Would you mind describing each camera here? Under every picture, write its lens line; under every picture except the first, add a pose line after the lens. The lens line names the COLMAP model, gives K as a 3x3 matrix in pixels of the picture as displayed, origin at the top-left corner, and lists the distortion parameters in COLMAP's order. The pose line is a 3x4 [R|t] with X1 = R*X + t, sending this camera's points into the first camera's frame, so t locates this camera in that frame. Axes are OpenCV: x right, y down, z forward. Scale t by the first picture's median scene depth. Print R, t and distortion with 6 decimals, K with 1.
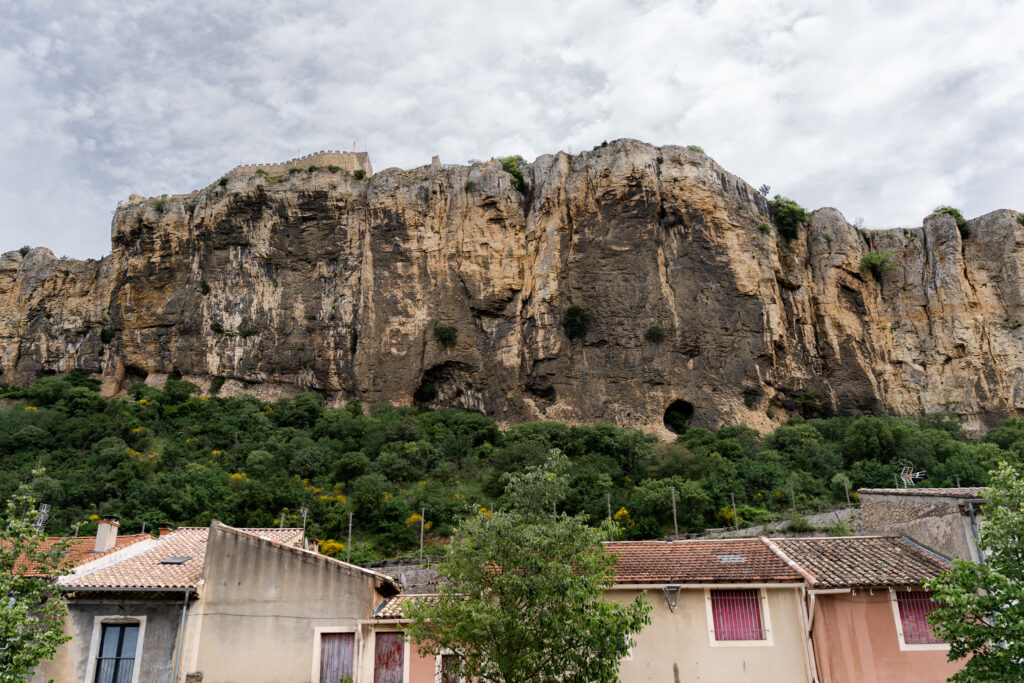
lens RADIAL K [[840.2, 0, 511.5], [0, 840.2, 339.0], [0, 0, 1]] dist [-0.000430, -0.003028]
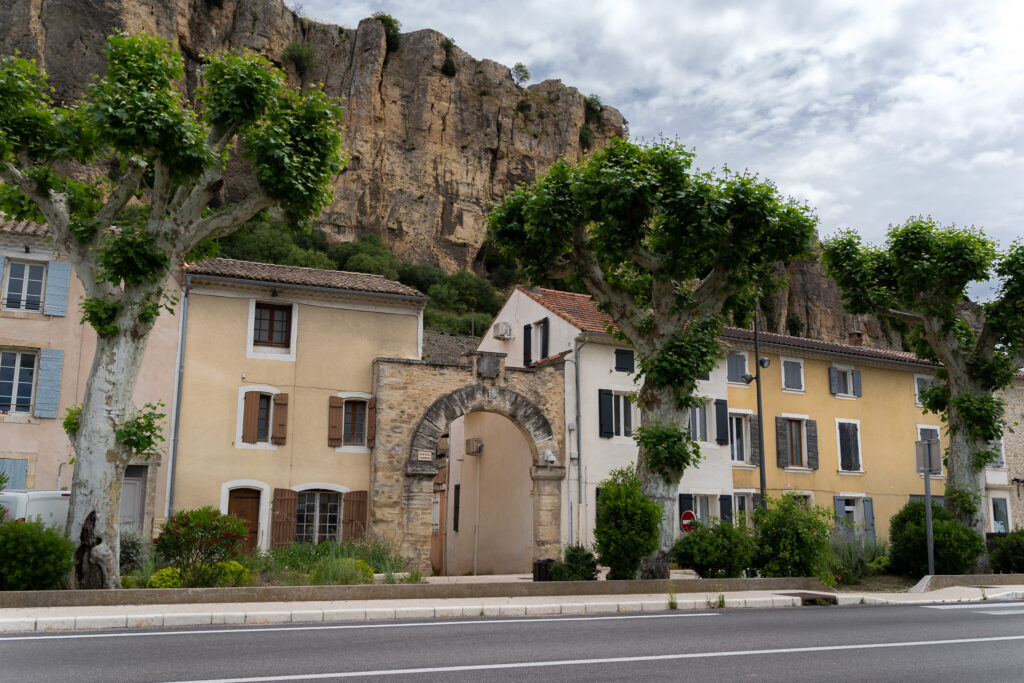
lens RADIAL K [[863.1, 0, 511.0], [0, 863.1, 344.5], [0, 0, 1]] dist [-0.003753, -0.008563]
pose [[0.903238, 0.104712, 0.416168, 0.290756], [-0.194109, 0.964587, 0.178588, 0.002856], [-0.382730, -0.242089, 0.891578, -0.027634]]
